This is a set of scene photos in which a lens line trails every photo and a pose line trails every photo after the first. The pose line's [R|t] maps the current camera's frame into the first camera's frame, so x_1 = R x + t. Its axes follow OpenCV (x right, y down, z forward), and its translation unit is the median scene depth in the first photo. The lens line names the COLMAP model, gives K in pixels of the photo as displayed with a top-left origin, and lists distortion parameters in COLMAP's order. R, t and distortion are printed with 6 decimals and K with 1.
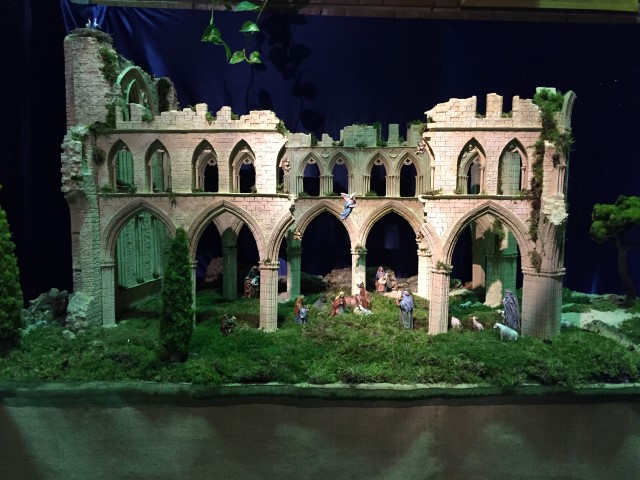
lens RADIAL K [[549.9, 0, 322.1], [0, 549.9, 237.1], [0, 0, 1]] dist [0.089441, -0.124542]
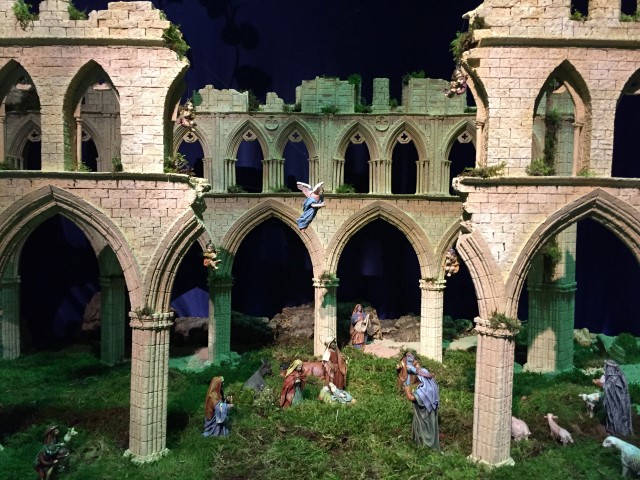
lens RADIAL K [[549.9, 0, 322.1], [0, 549.9, 237.1], [0, 0, 1]] dist [0.089441, -0.124542]
pose [[0.996843, 0.002408, 0.079358, 0.013726], [0.000042, 0.999524, -0.030859, -0.005902], [-0.079394, 0.030765, 0.996368, 0.392210]]
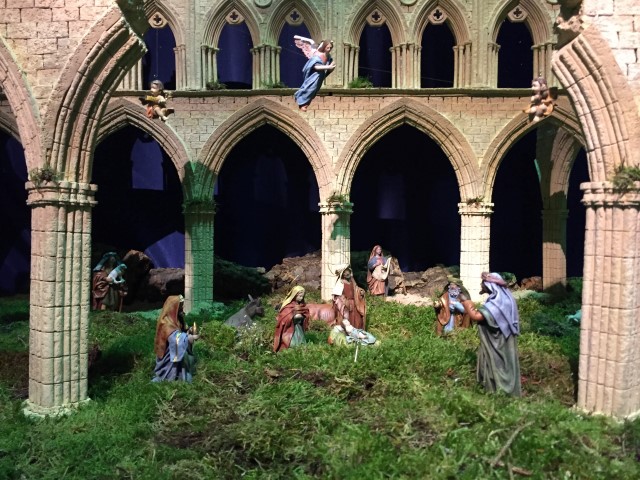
lens RADIAL K [[549.9, 0, 322.1], [0, 549.9, 237.1], [0, 0, 1]] dist [0.089441, -0.124542]
pose [[0.997813, -0.006303, 0.065793, 0.023994], [0.008593, 0.999365, -0.034574, 0.068923], [-0.065533, 0.035063, 0.997234, 0.540773]]
